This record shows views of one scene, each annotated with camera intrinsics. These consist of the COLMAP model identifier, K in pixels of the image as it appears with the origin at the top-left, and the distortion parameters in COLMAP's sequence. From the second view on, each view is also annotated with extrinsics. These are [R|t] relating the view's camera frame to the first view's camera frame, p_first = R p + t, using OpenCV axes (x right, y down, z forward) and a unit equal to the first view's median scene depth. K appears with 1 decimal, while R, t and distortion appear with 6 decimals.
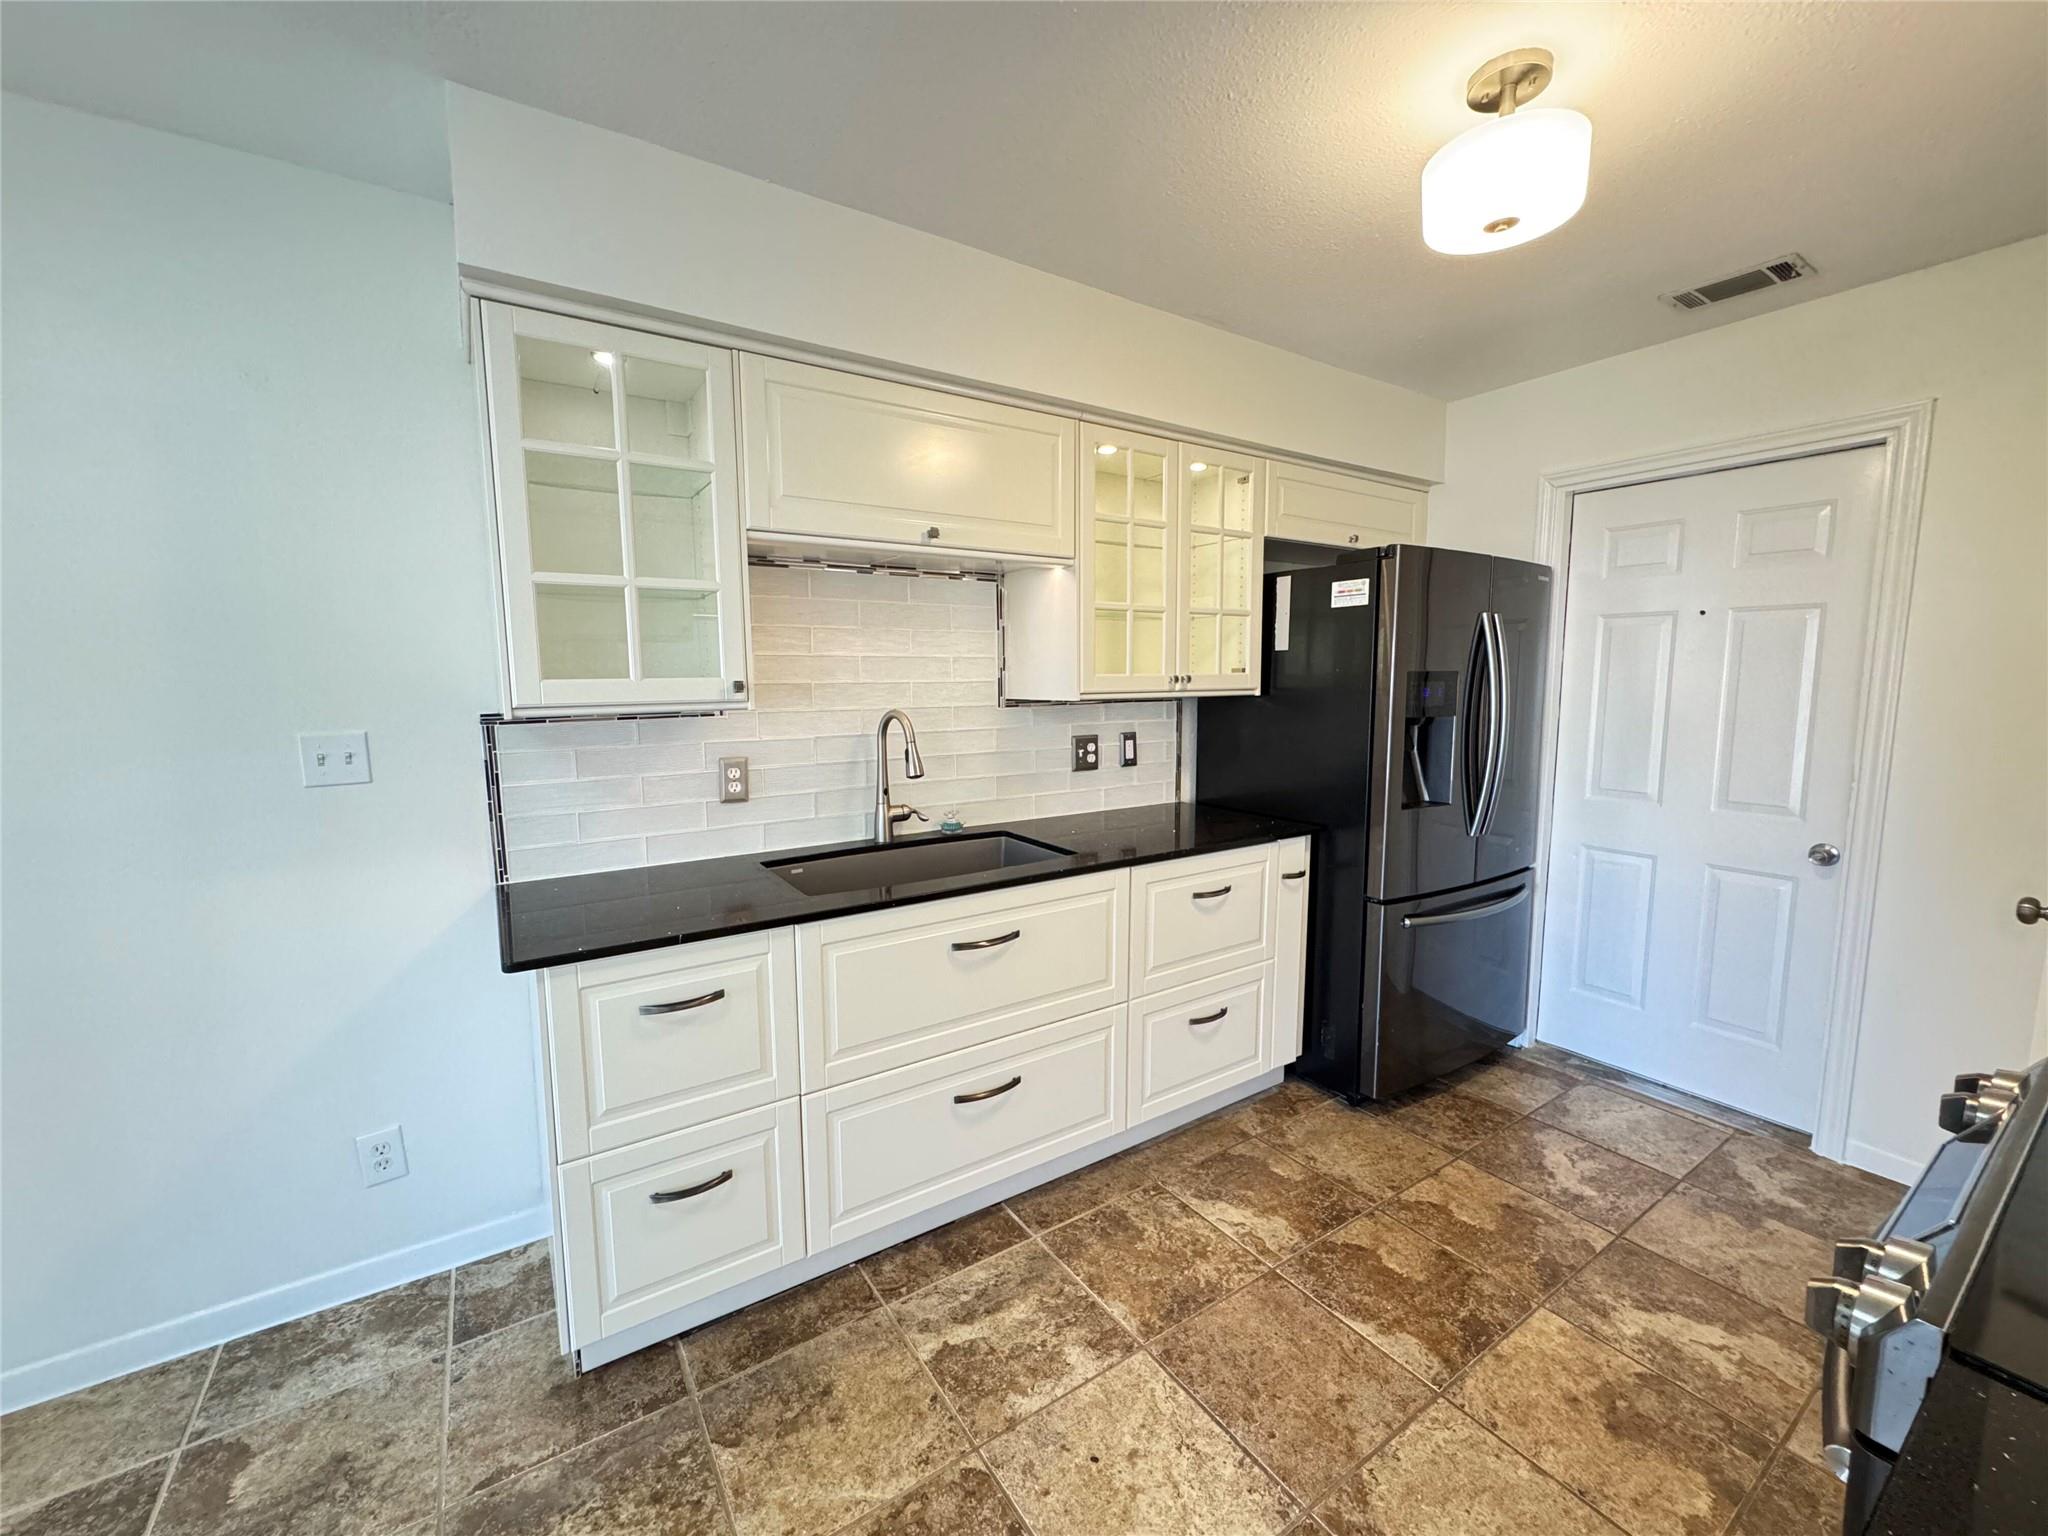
lens RADIAL K [[815.2, 0, 1023.4], [0, 815.2, 763.6], [0, 0, 1]] dist [-0.002467, -0.000081]
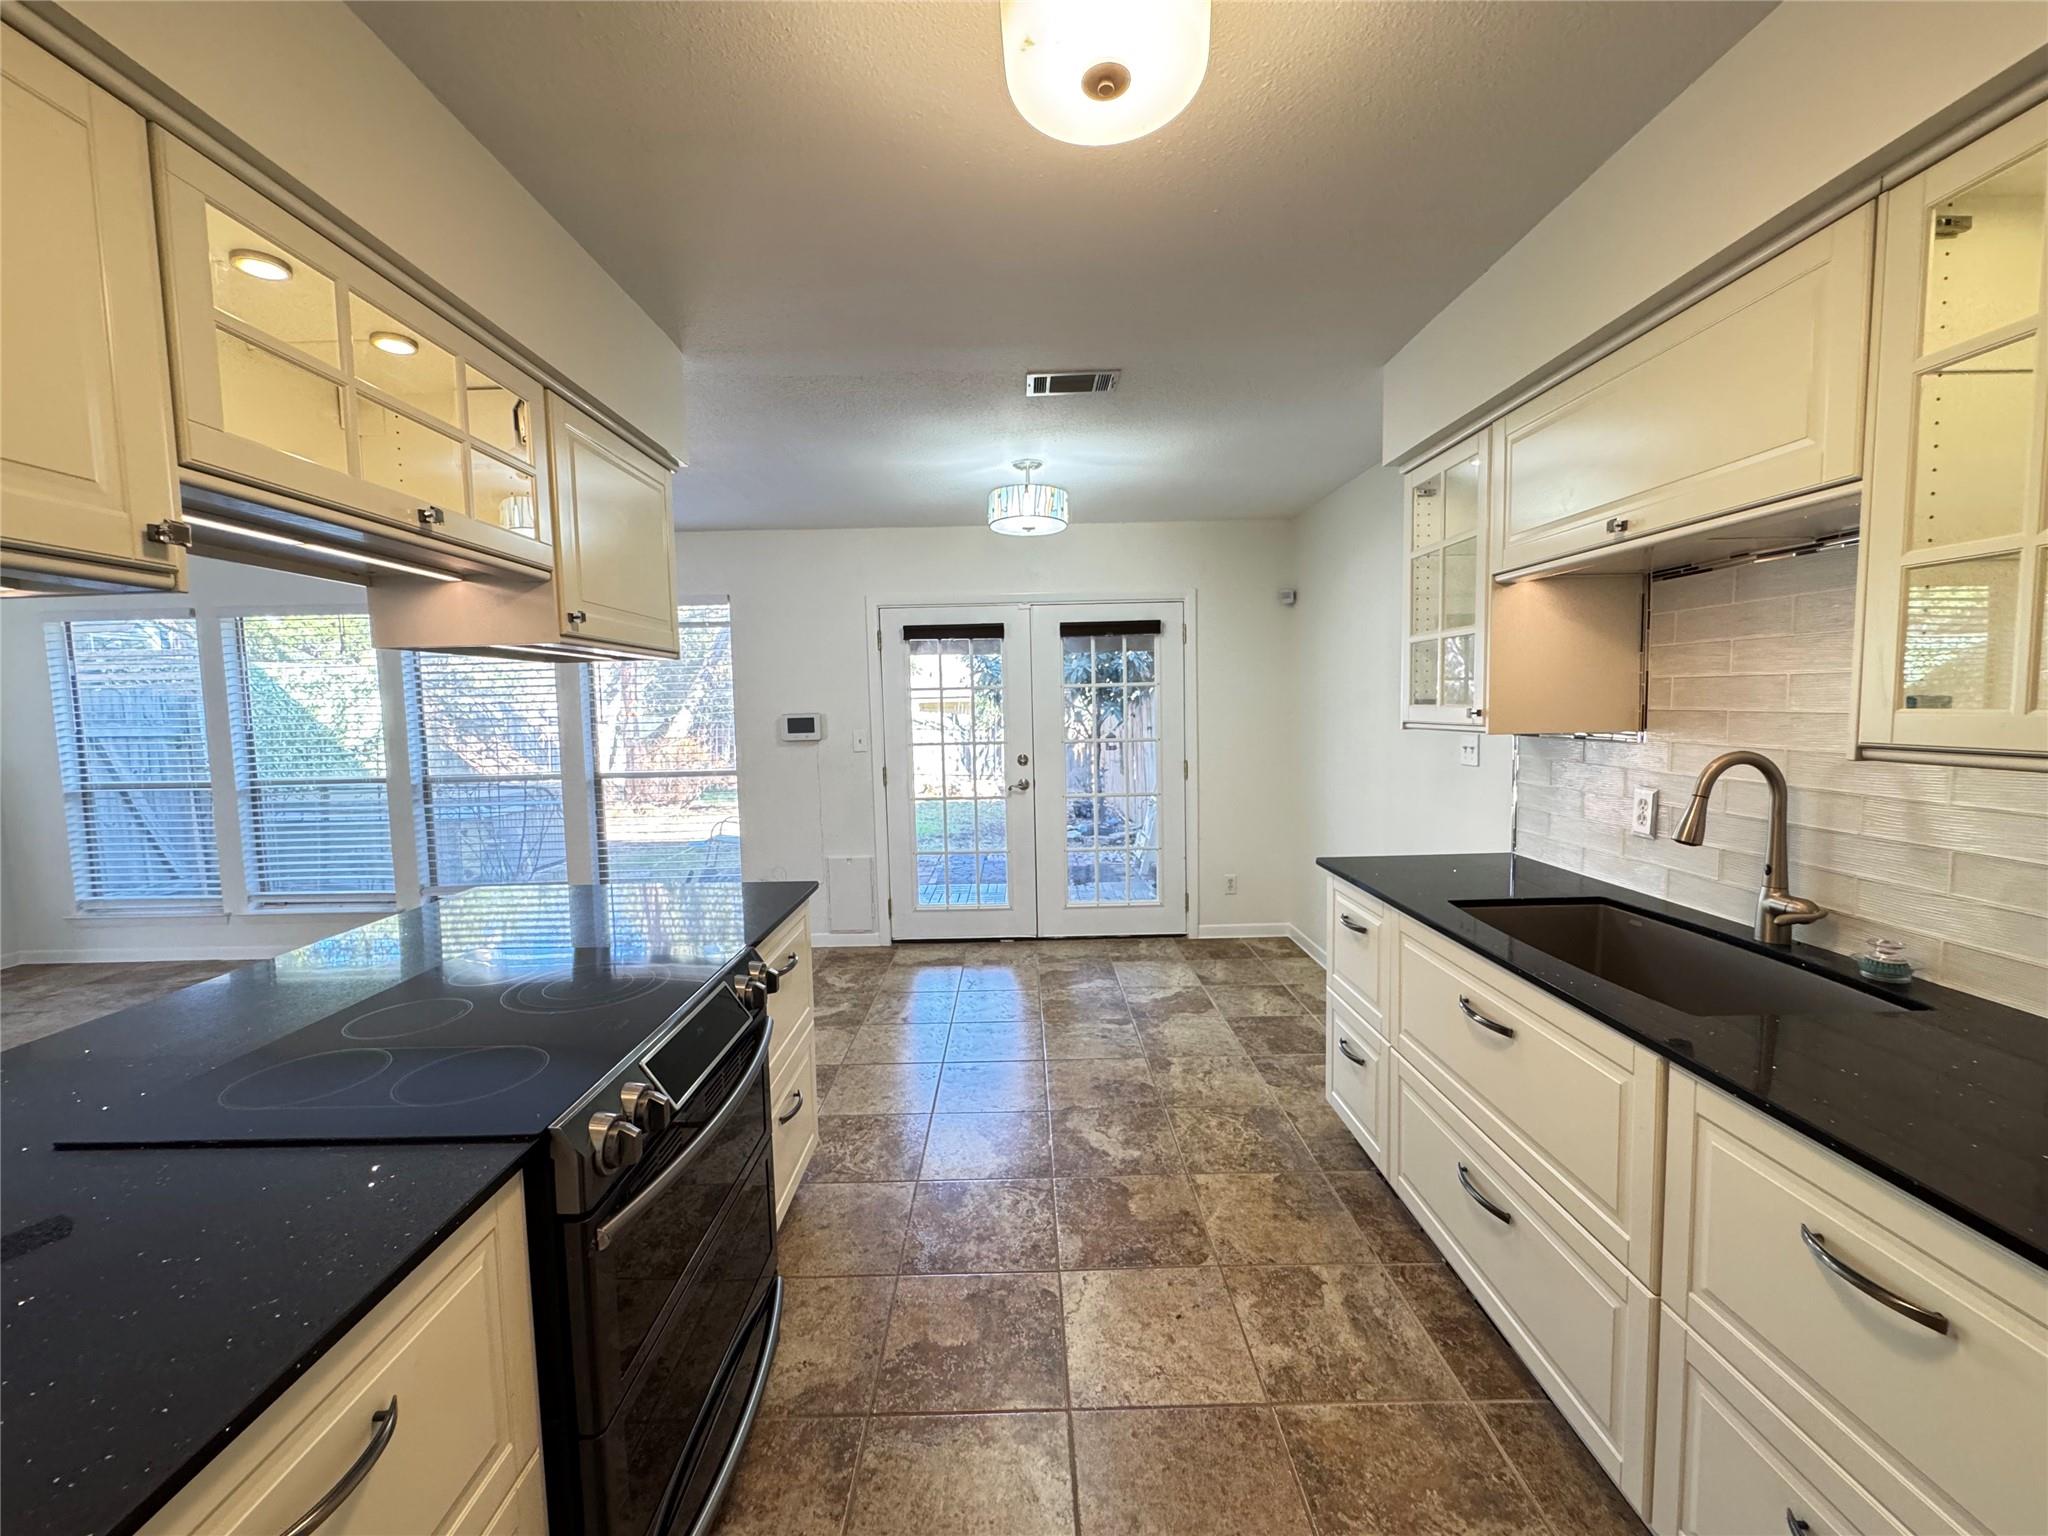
lens RADIAL K [[818.1, 0, 1021.9], [0, 818.1, 764.8], [0, 0, 1]] dist [-0.004869, 0.000523]
pose [[-0.548362, 0.082382, -0.832173, 0.773019], [-0.068106, 0.987430, 0.142630, -0.112855], [0.833463, 0.134889, -0.535858, 0.858694]]
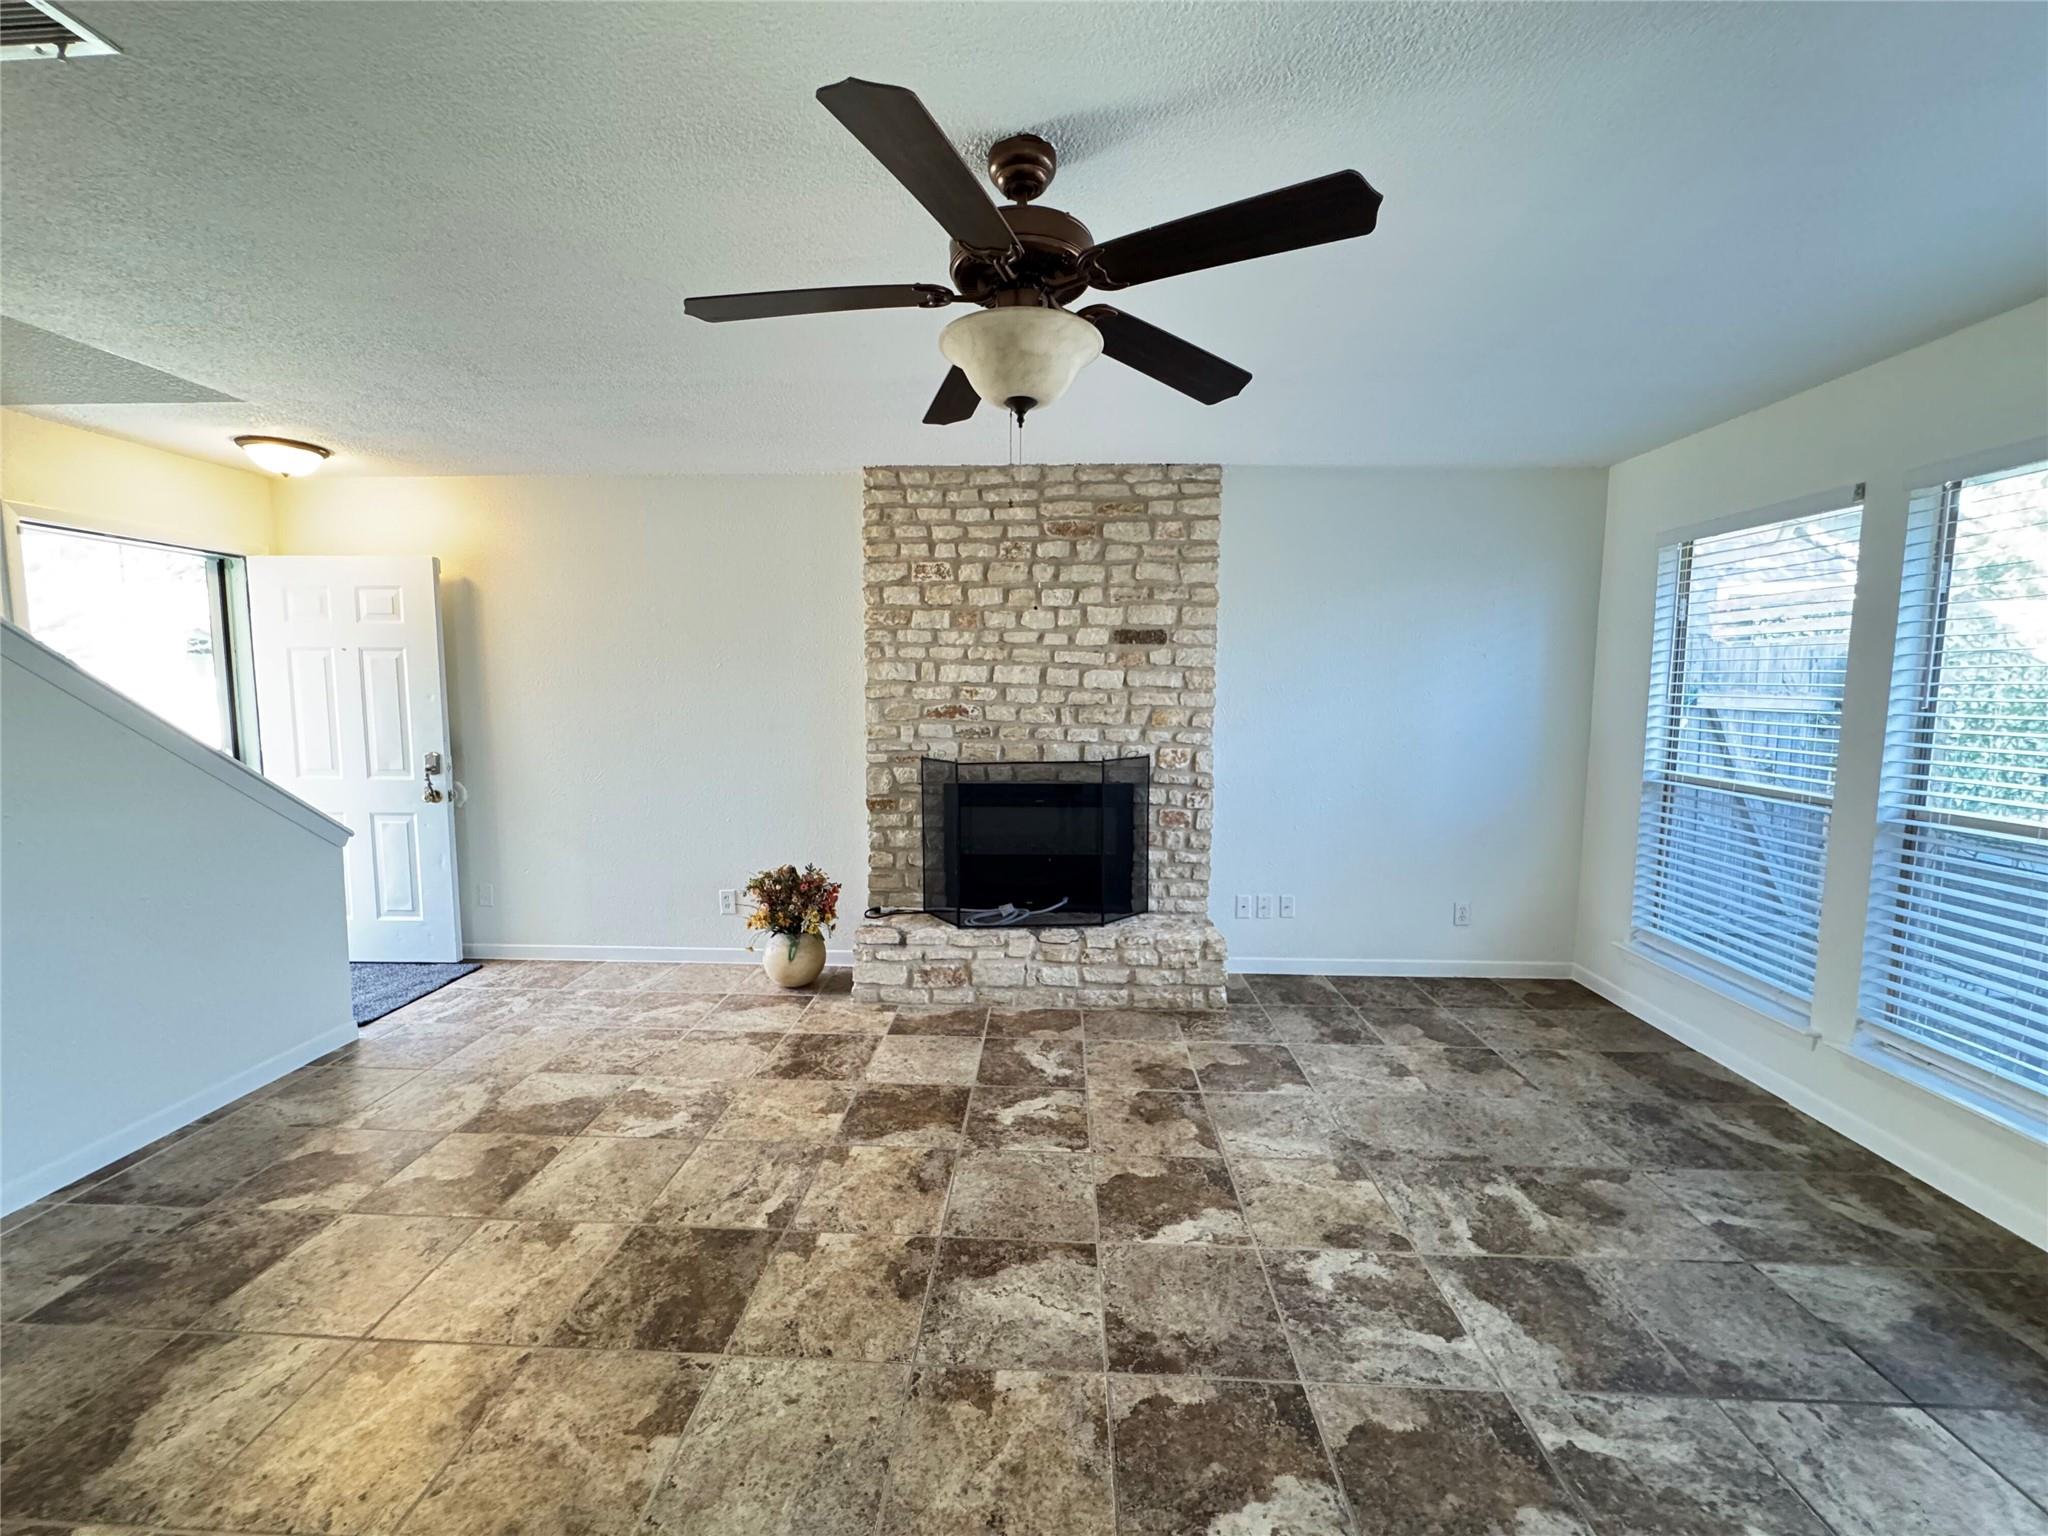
lens RADIAL K [[818.1, 0, 1021.9], [0, 818.1, 764.8], [0, 0, 1]] dist [-0.004869, 0.000523]
pose [[-0.810221, -0.057578, 0.583290, 0.446726], [0.063652, 0.980634, 0.185217, 0.030275], [-0.582658, 0.187194, -0.790865, -0.386228]]
